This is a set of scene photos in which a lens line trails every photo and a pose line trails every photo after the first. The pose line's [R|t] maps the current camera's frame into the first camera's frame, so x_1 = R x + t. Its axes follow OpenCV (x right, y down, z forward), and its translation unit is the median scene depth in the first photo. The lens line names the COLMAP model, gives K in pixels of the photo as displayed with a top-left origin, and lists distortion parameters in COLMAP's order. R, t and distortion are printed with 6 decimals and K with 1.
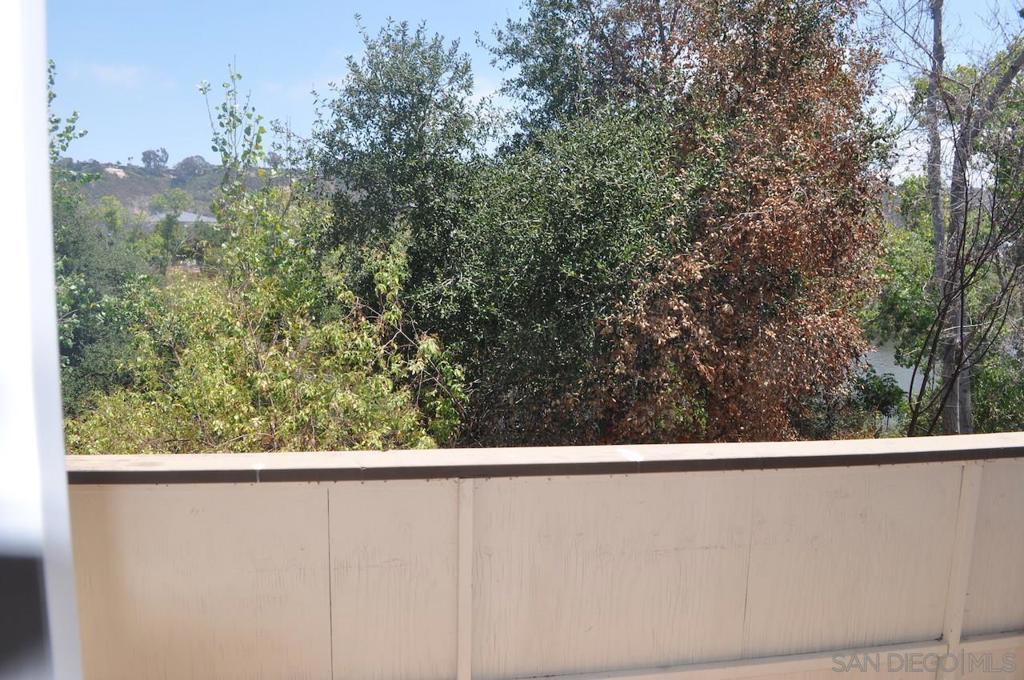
lens RADIAL K [[813.5, 0, 512.0], [0, 813.5, 340.0], [0, 0, 1]] dist [-0.077772, 0.002678]
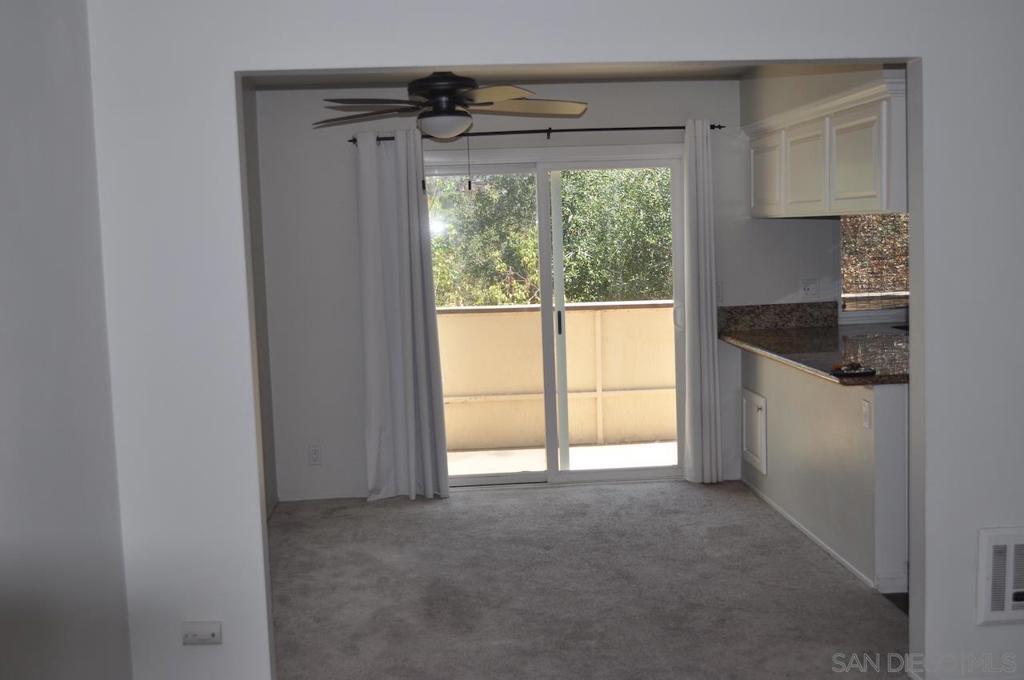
lens RADIAL K [[1158.8, 0, 512.0], [0, 1158.8, 340.0], [0, 0, 1]] dist [-0.000685, -0.000058]
pose [[0.993784, -0.042061, -0.103069, 0.019185], [0.040496, 0.999031, -0.017236, 0.106103], [0.103694, 0.012955, 0.994525, -0.984994]]
